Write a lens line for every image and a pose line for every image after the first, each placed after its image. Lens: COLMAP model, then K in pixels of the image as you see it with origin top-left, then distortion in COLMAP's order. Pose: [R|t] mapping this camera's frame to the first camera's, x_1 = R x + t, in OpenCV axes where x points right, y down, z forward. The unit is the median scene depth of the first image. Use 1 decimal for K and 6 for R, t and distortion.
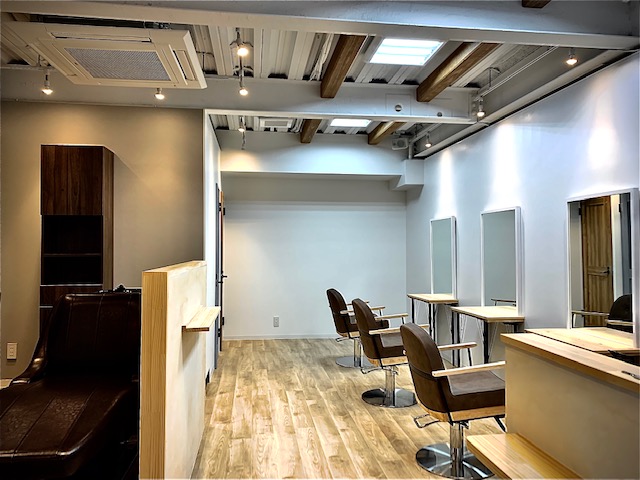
lens RADIAL K [[490.5, 0, 319.9], [0, 490.5, 237.8], [0, 0, 1]] dist [0.010646, -0.008122]
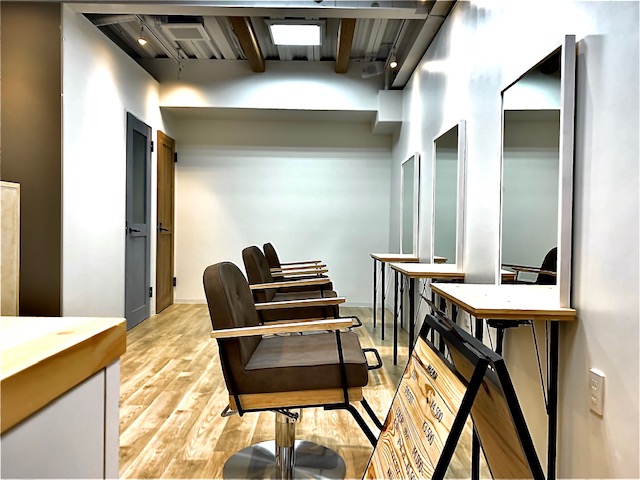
lens RADIAL K [[490.5, 0, 319.9], [0, 490.5, 237.8], [0, 0, 1]] dist [0.010646, -0.008122]
pose [[0.989560, 0.020120, -0.142710, 0.282650], [-0.014828, 0.999166, 0.038047, 0.078885], [0.143356, -0.035534, 0.989033, 0.245755]]
